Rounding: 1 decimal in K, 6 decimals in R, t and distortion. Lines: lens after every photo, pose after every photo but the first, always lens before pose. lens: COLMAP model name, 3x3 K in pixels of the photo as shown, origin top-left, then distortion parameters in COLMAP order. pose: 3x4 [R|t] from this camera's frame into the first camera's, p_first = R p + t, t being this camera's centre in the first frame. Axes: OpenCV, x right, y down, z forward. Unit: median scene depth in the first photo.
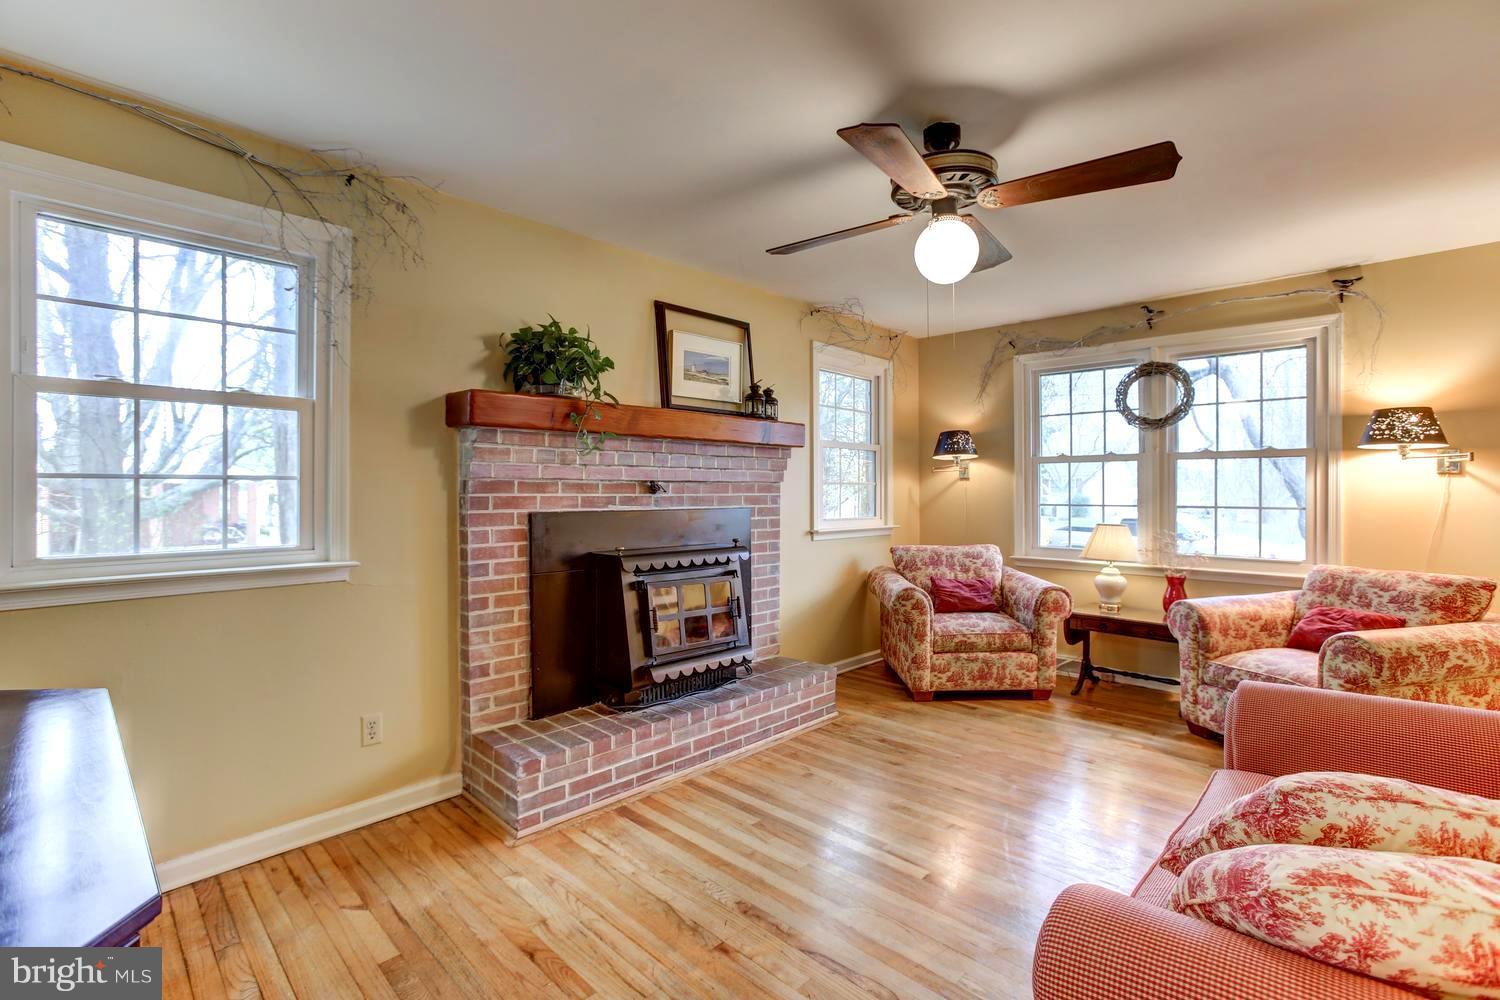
lens RADIAL K [[677.5, 0, 758.5], [0, 677.5, 488.5], [0, 0, 1]] dist [-0.002684, 0.000580]
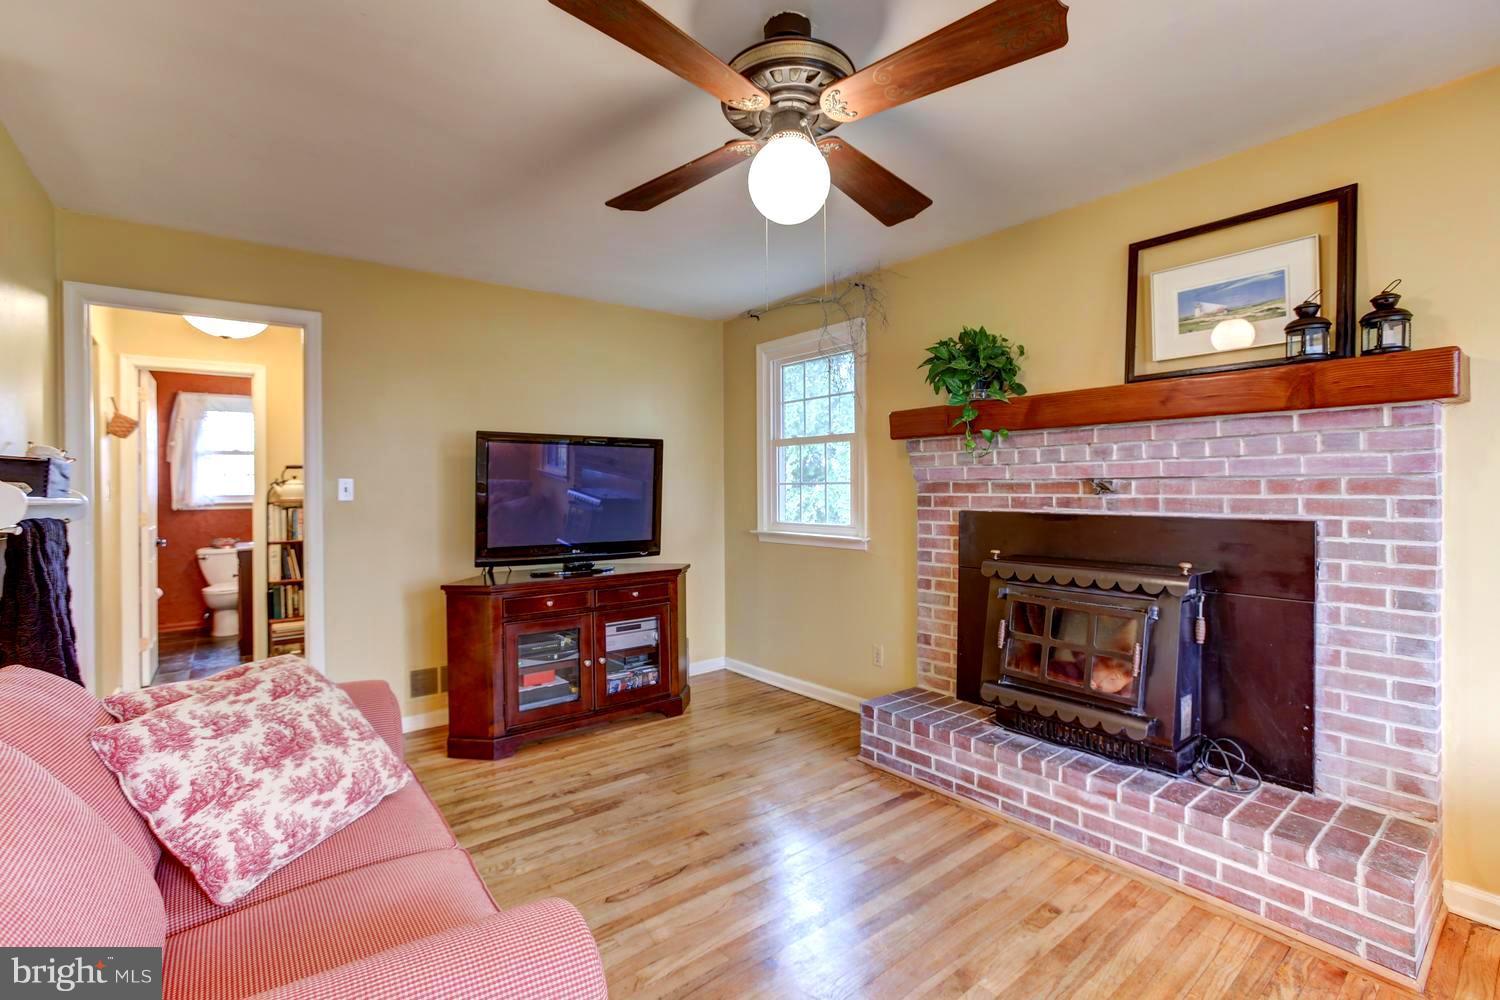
lens RADIAL K [[677.5, 0, 758.5], [0, 677.5, 488.5], [0, 0, 1]] dist [-0.002684, 0.000580]
pose [[-0.101723, -0.010224, -0.994760, 0.803059], [-0.001929, 0.999947, -0.010080, 0.011311], [0.994811, 0.000894, -0.101737, 0.794476]]
